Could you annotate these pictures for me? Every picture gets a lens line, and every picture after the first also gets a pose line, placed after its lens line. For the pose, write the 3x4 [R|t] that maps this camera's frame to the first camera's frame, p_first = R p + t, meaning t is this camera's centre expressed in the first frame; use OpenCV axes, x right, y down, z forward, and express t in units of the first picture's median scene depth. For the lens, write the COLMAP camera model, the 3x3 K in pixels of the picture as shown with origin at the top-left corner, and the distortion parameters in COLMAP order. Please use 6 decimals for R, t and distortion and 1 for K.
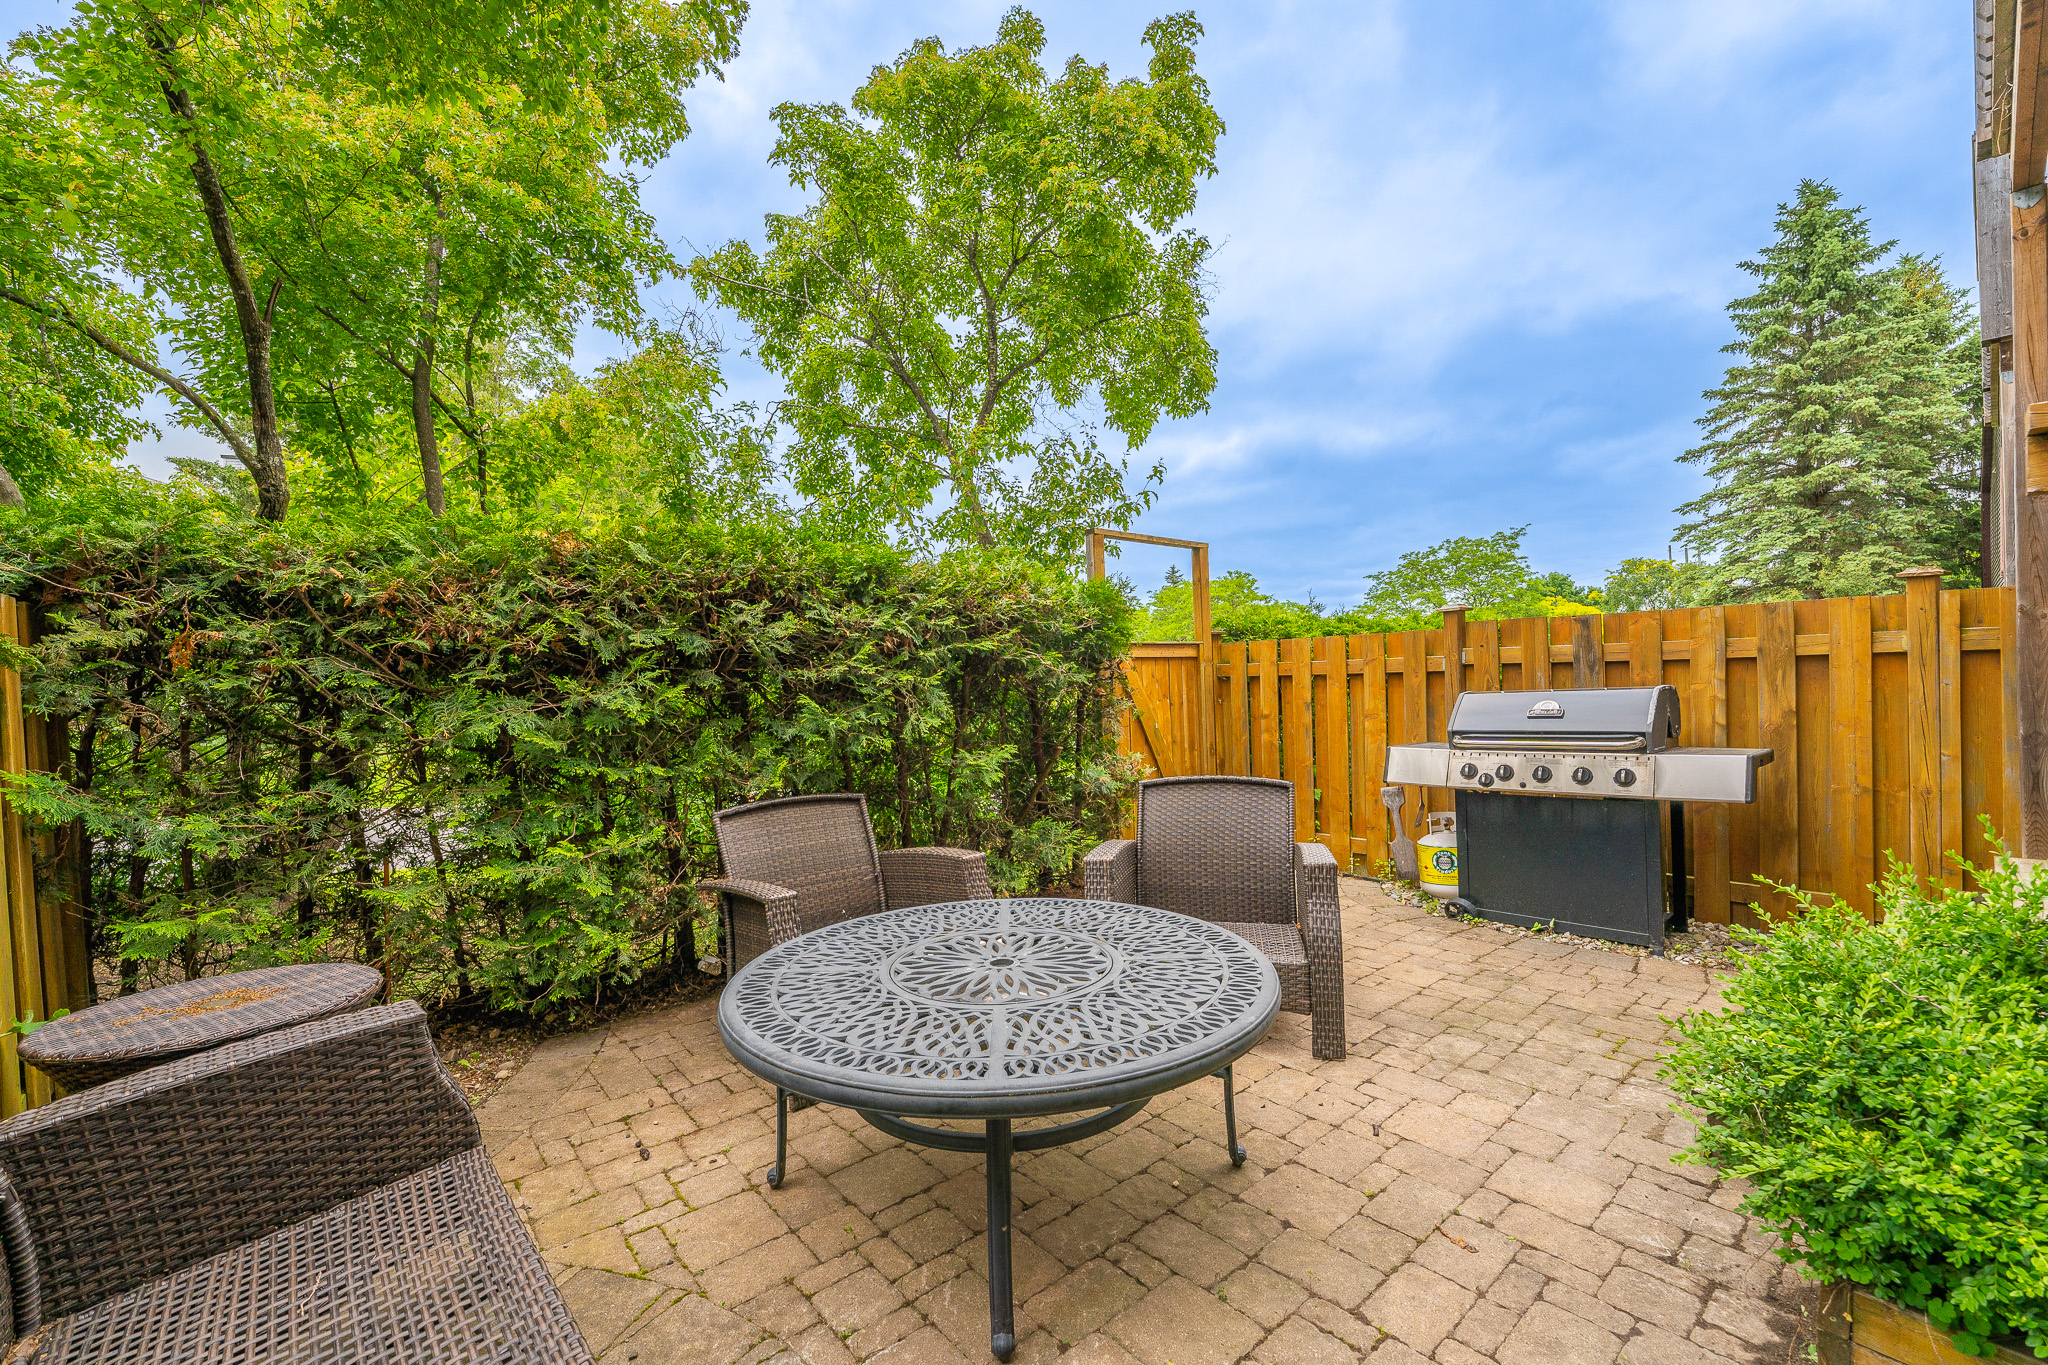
lens RADIAL K [[841.1, 0, 1033.5], [0, 841.1, 688.2], [0, 0, 1]] dist [-0.018264, 0.000084]
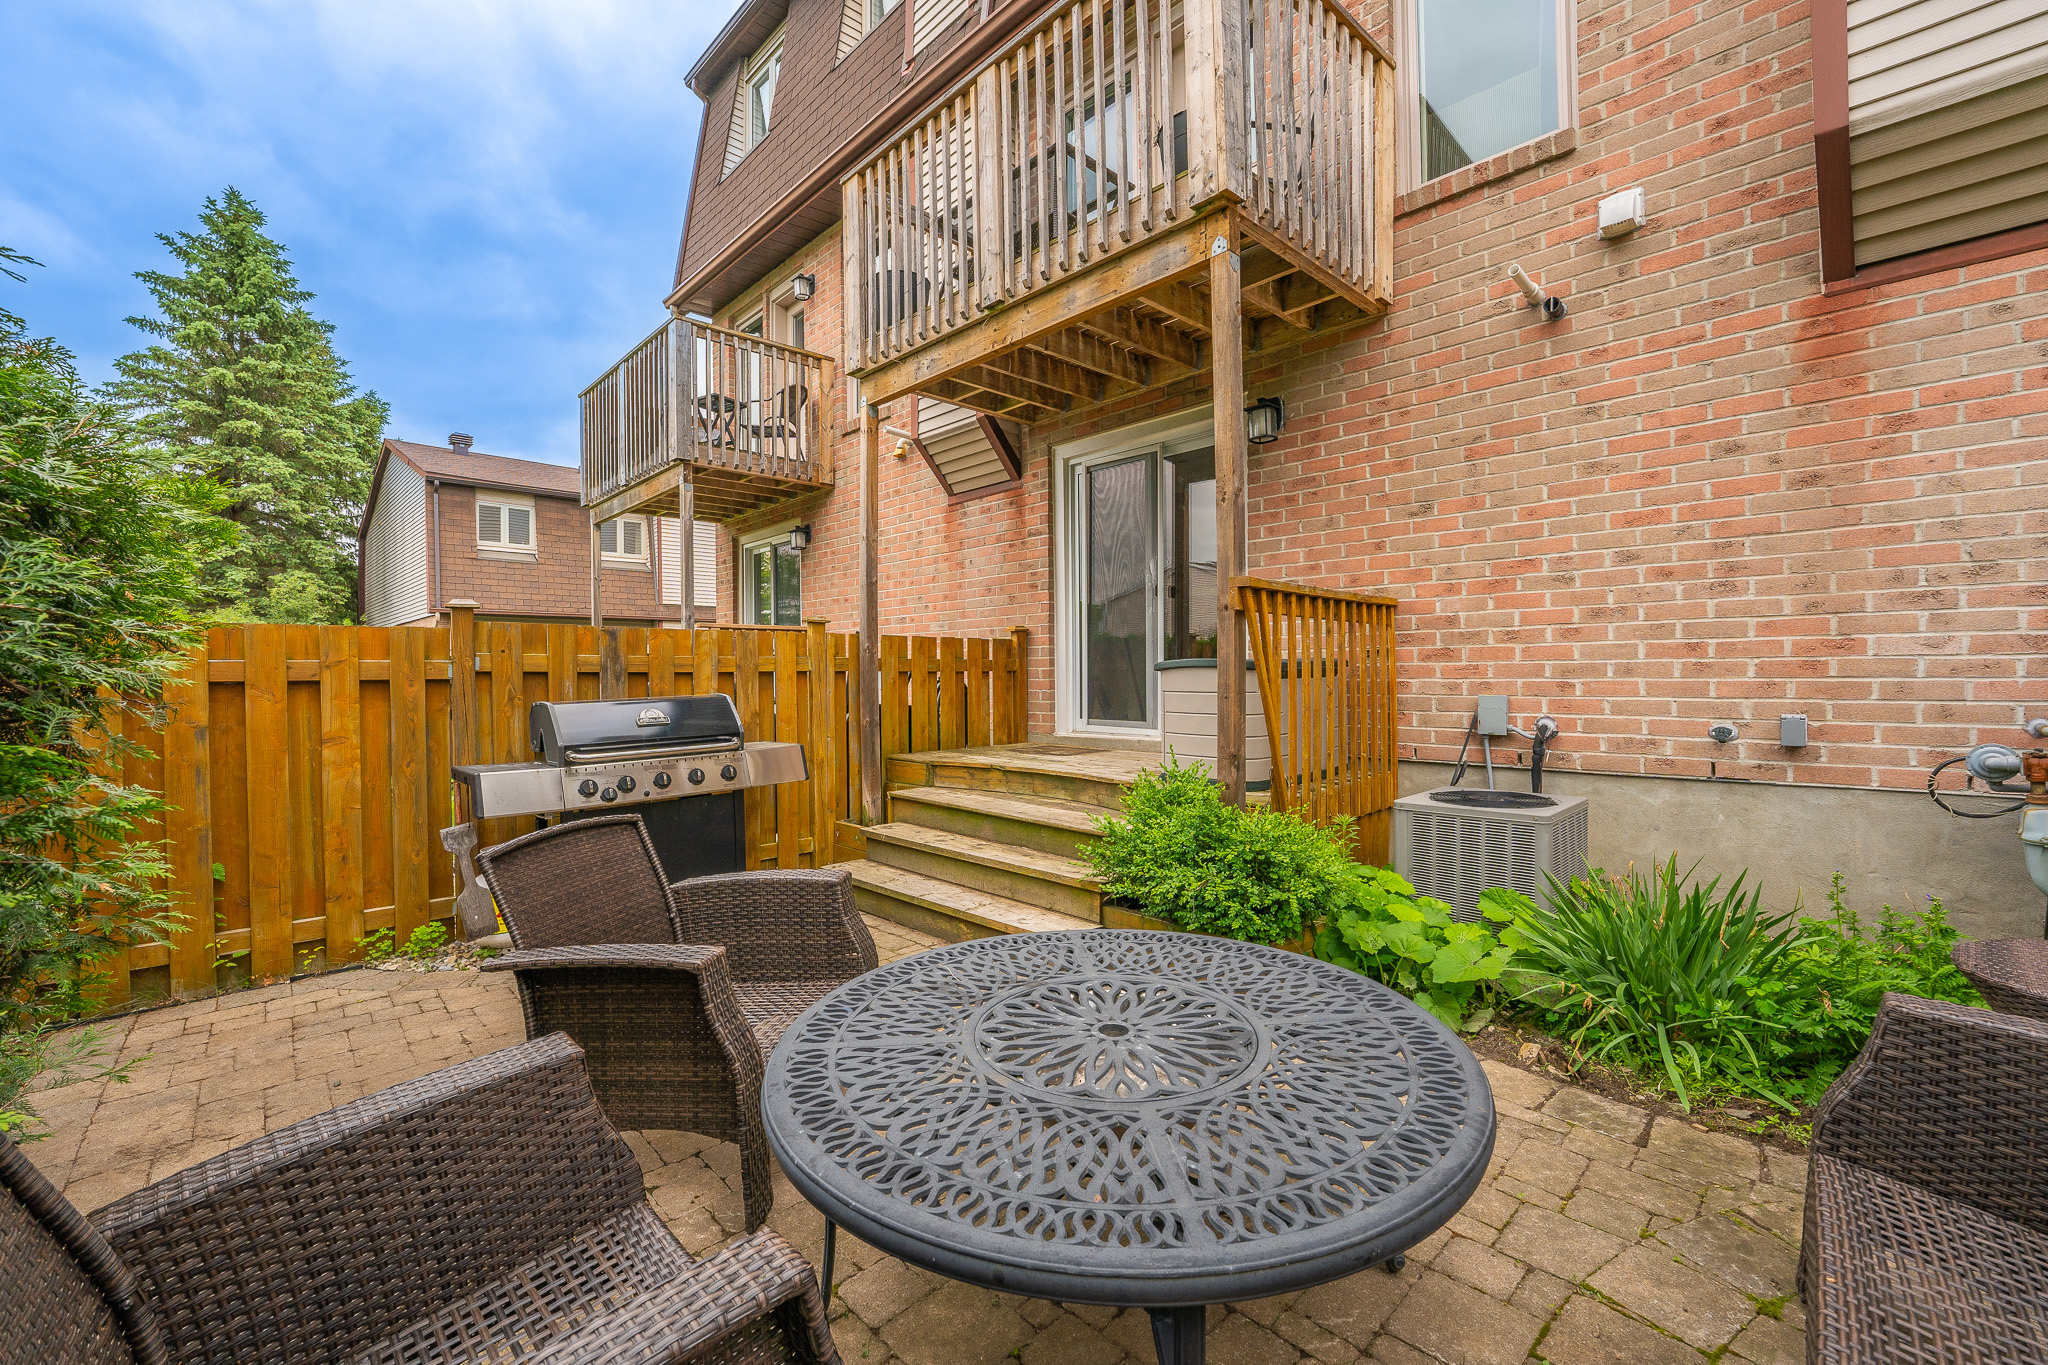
lens RADIAL K [[841.1, 0, 1032.8], [0, 841.1, 675.9], [0, 0, 1]] dist [-0.018264, 0.000084]
pose [[-0.067329, 0.023205, 0.997461, -0.437166], [0.016333, 0.999621, -0.022153, 0.004721], [-0.997597, 0.014800, -0.067683, 0.592357]]
